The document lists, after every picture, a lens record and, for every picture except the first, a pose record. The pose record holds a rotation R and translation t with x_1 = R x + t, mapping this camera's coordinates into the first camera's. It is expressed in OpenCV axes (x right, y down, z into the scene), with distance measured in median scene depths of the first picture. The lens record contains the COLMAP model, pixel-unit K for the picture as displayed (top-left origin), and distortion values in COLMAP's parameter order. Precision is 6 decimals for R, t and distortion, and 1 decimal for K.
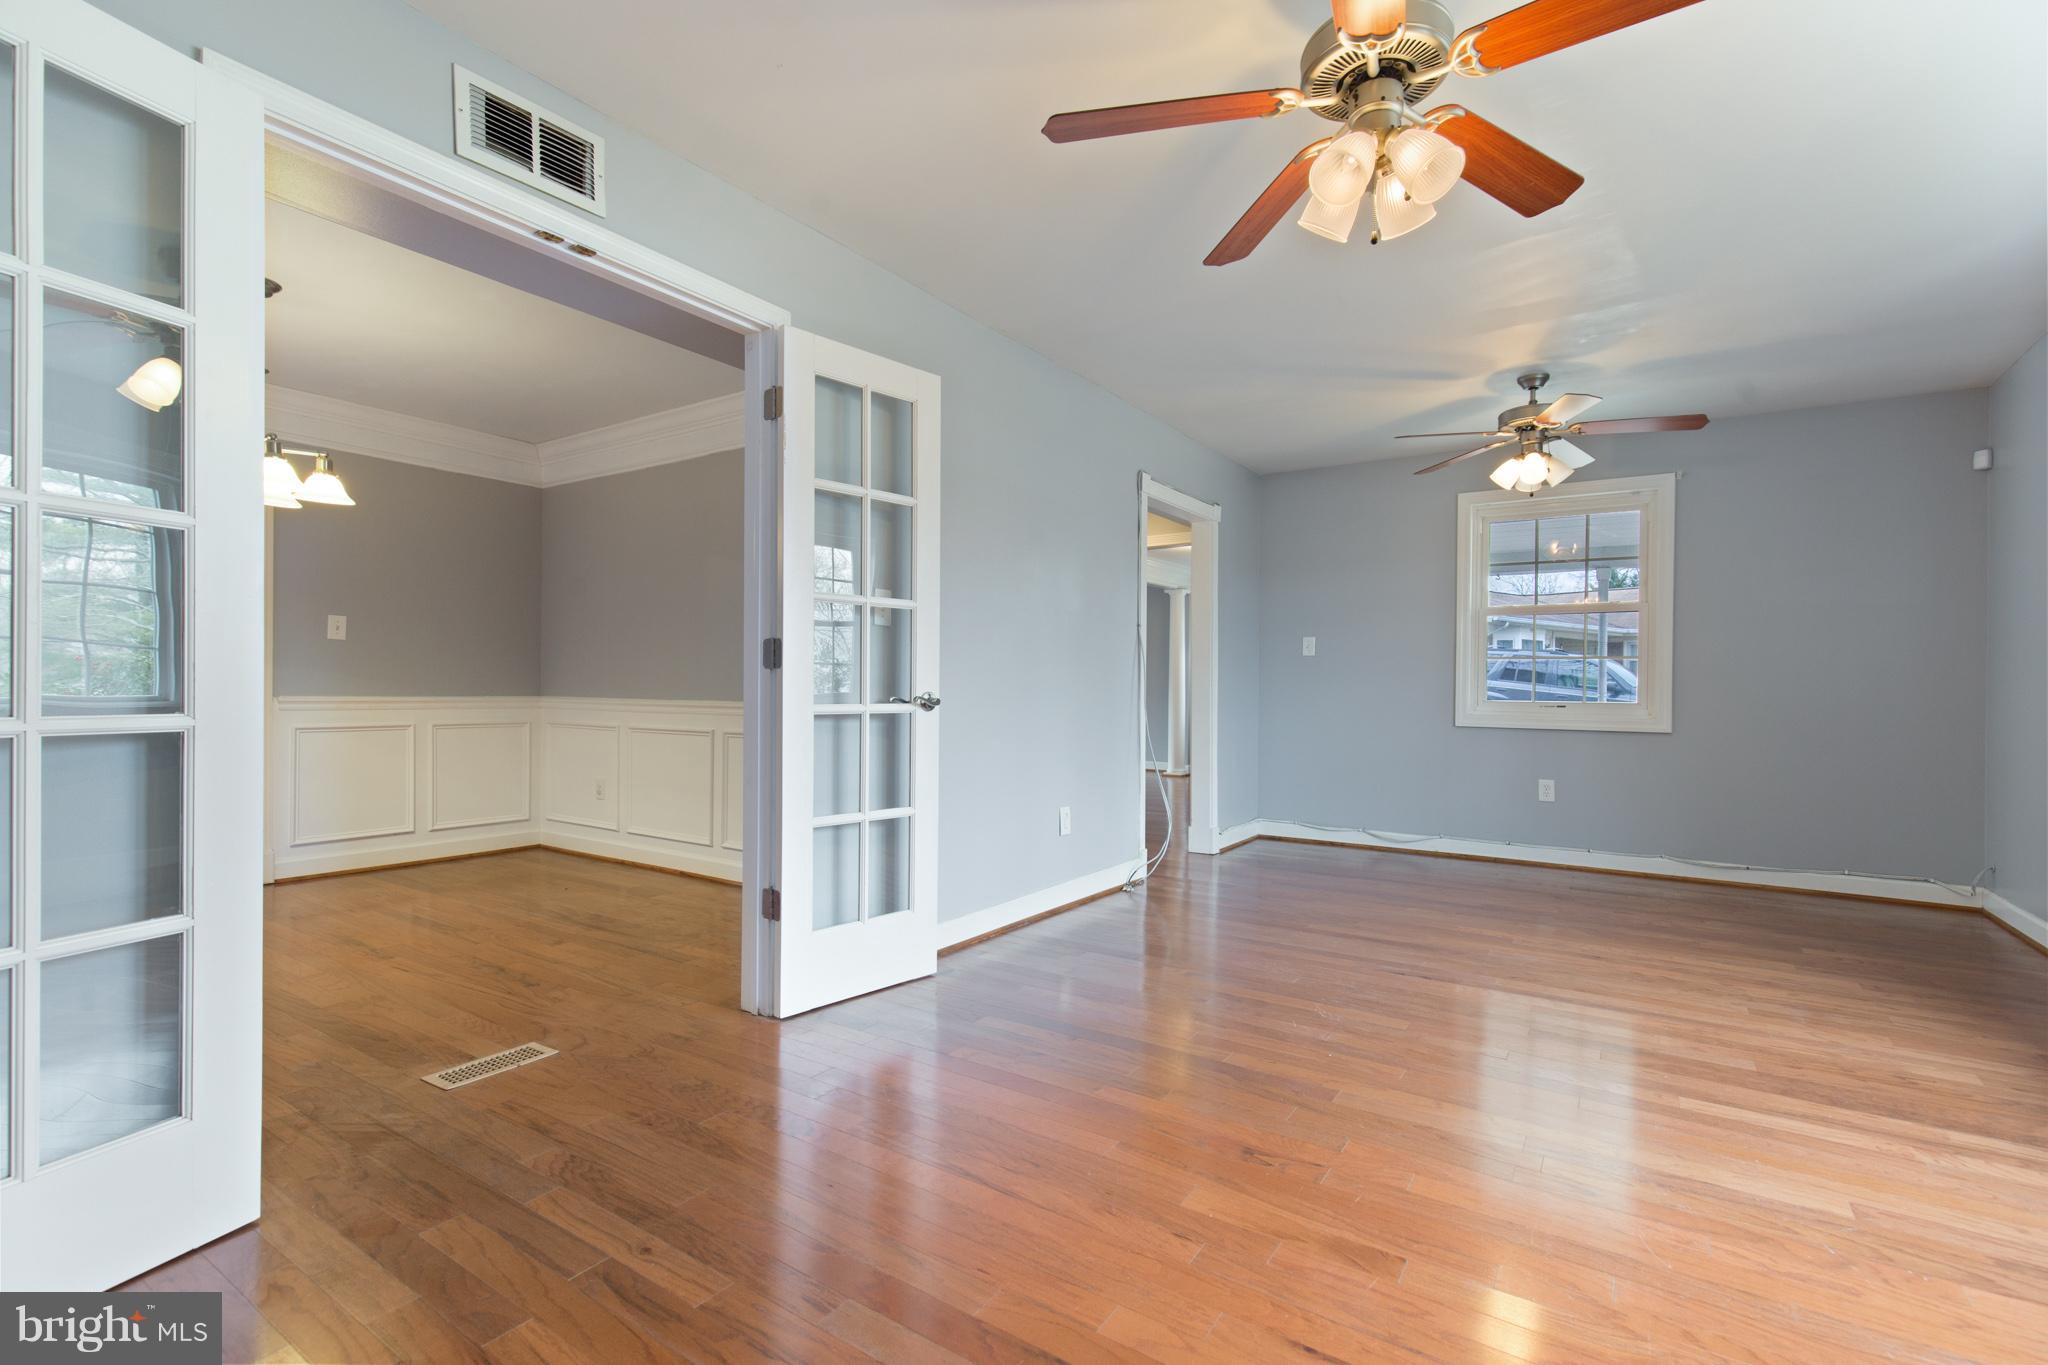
lens RADIAL K [[926.5, 0, 1019.3], [0, 926.5, 689.3], [0, 0, 1]] dist [0.007263, -0.000520]
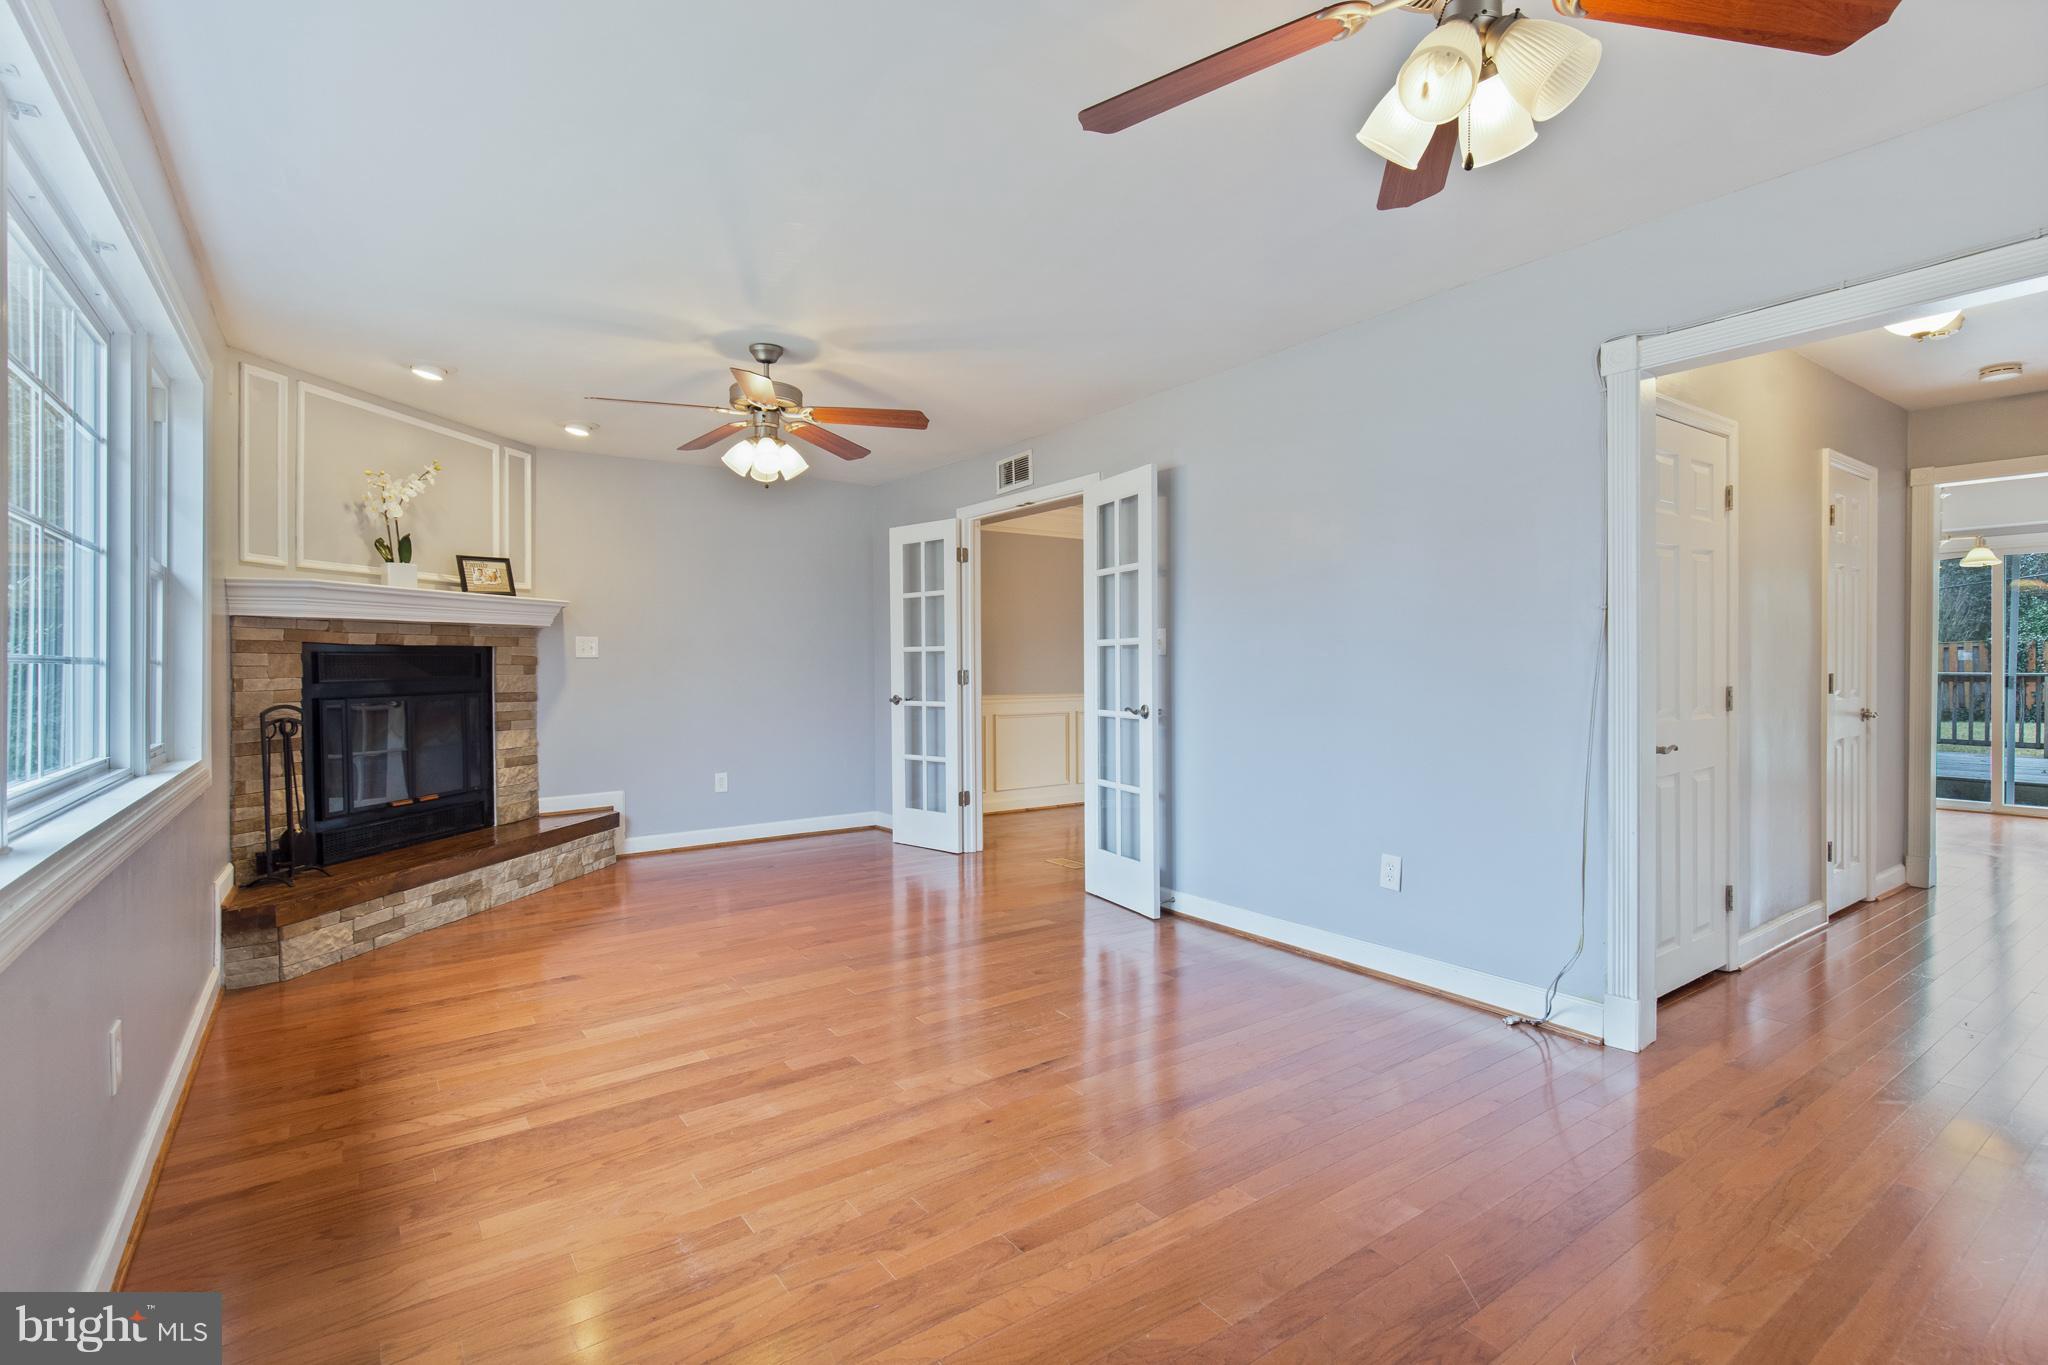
lens RADIAL K [[953.3, 0, 1029.3], [0, 953.3, 670.3], [0, 0, 1]] dist [0.001885, -0.000086]
pose [[-0.345779, -0.001652, -0.938314, 1.646815], [0.002343, 0.999994, -0.002624, -0.056556], [0.938313, -0.003106, -0.345773, 1.736297]]
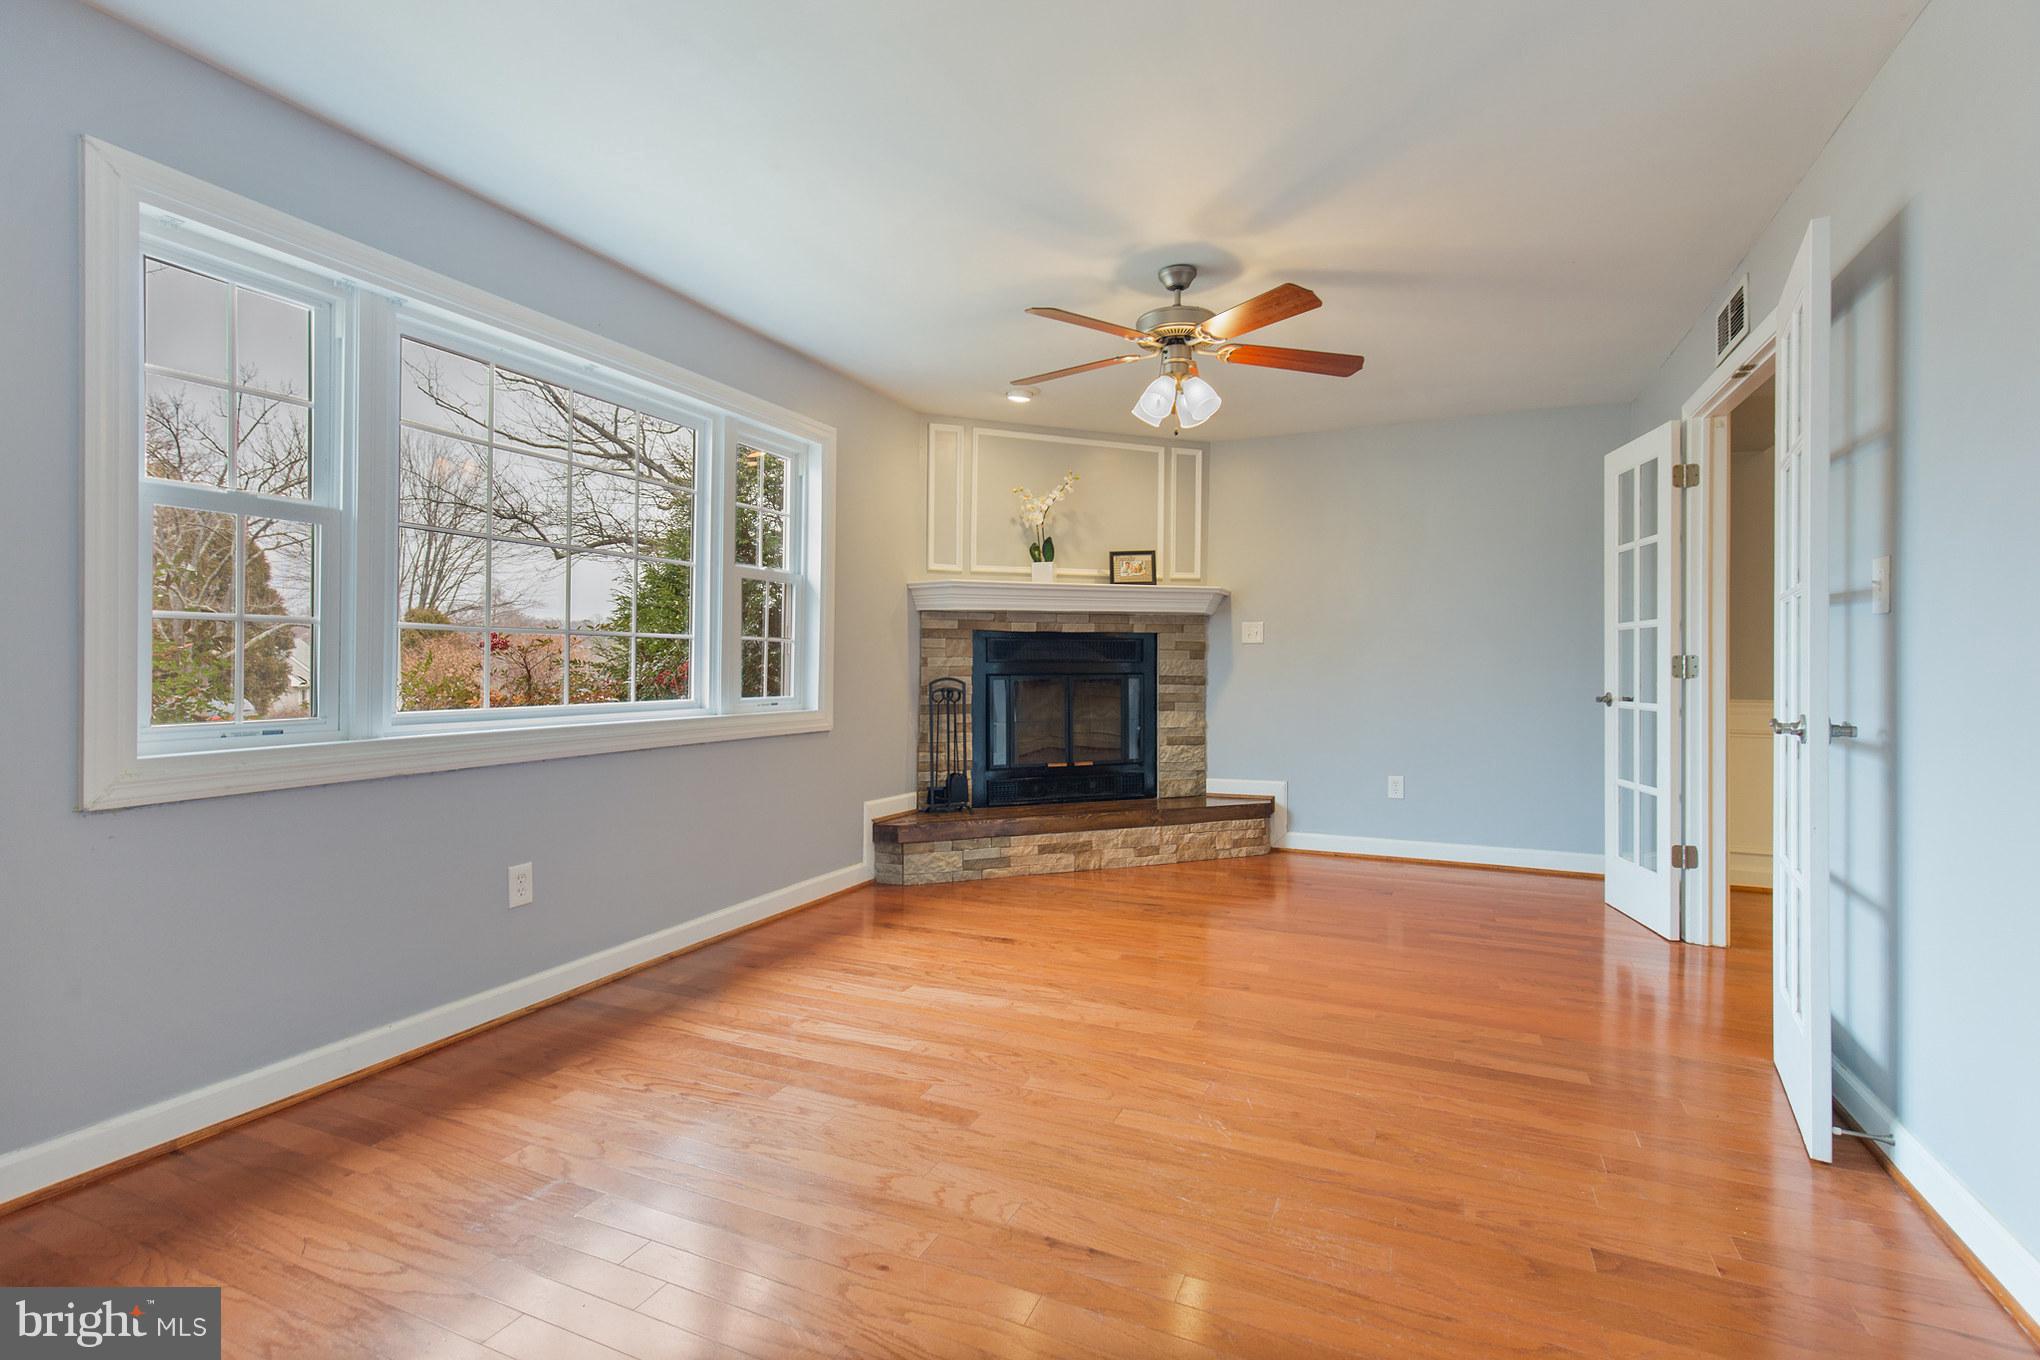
lens RADIAL K [[922.9, 0, 1026.9], [0, 922.9, 665.4], [0, 0, 1]] dist [0.007263, -0.000520]
pose [[-0.984008, -0.013871, -0.177581, 0.740265], [-0.013897, 0.999903, -0.001100, -0.031479], [0.177579, 0.001385, -0.984105, 2.040890]]
